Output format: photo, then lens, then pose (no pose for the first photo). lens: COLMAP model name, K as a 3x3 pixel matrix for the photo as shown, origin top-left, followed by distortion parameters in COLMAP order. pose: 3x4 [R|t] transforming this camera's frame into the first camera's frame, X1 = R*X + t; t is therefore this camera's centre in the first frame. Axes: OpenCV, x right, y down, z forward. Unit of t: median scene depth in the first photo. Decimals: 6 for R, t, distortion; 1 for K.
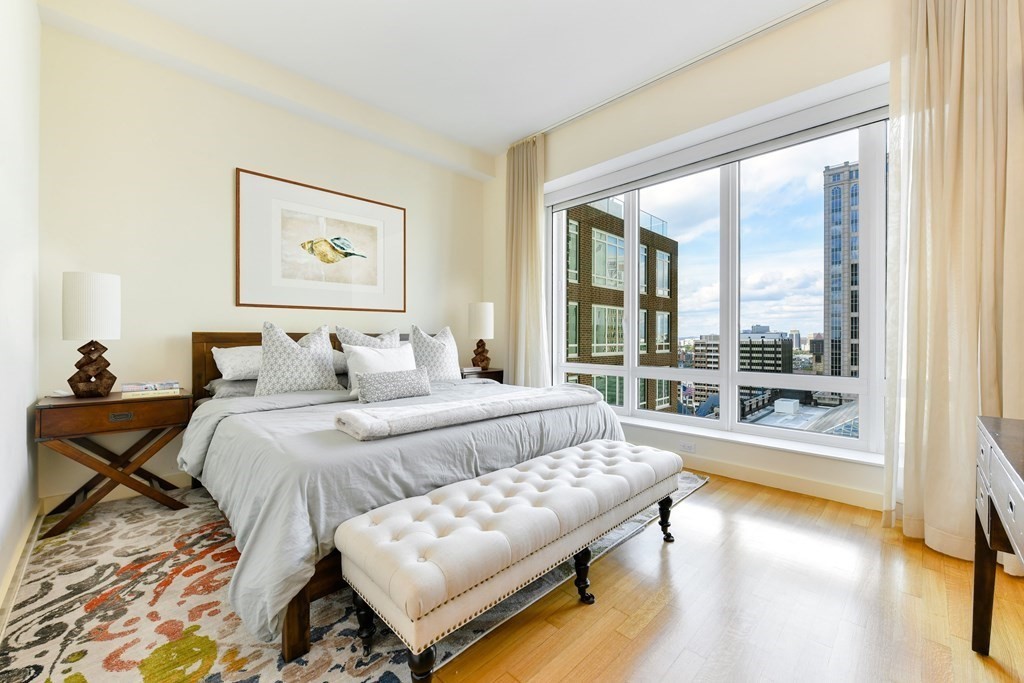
lens RADIAL K [[407.5, 0, 512.0], [0, 407.5, 341.5], [0, 0, 1]] dist [-0.001213, -0.000156]
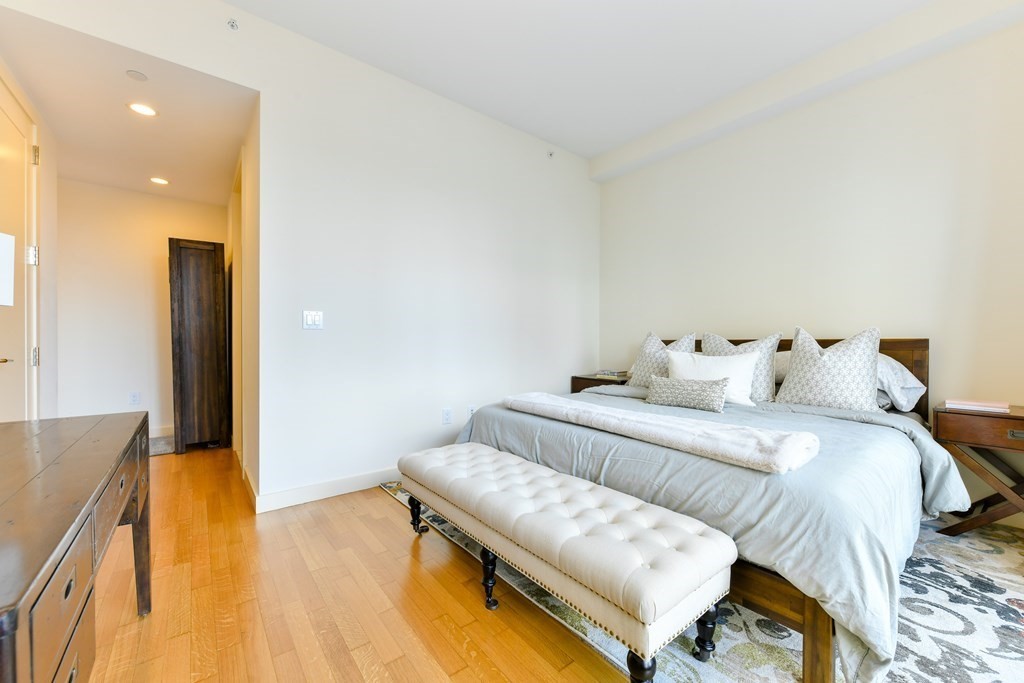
lens RADIAL K [[407.5, 0, 512.0], [0, 407.5, 341.5], [0, 0, 1]] dist [-0.001213, -0.000156]
pose [[-0.123778, -0.004211, -0.992301, 1.006917], [-0.008718, 0.999957, -0.003156, -0.012913], [0.992272, 0.008261, -0.123810, 0.994115]]
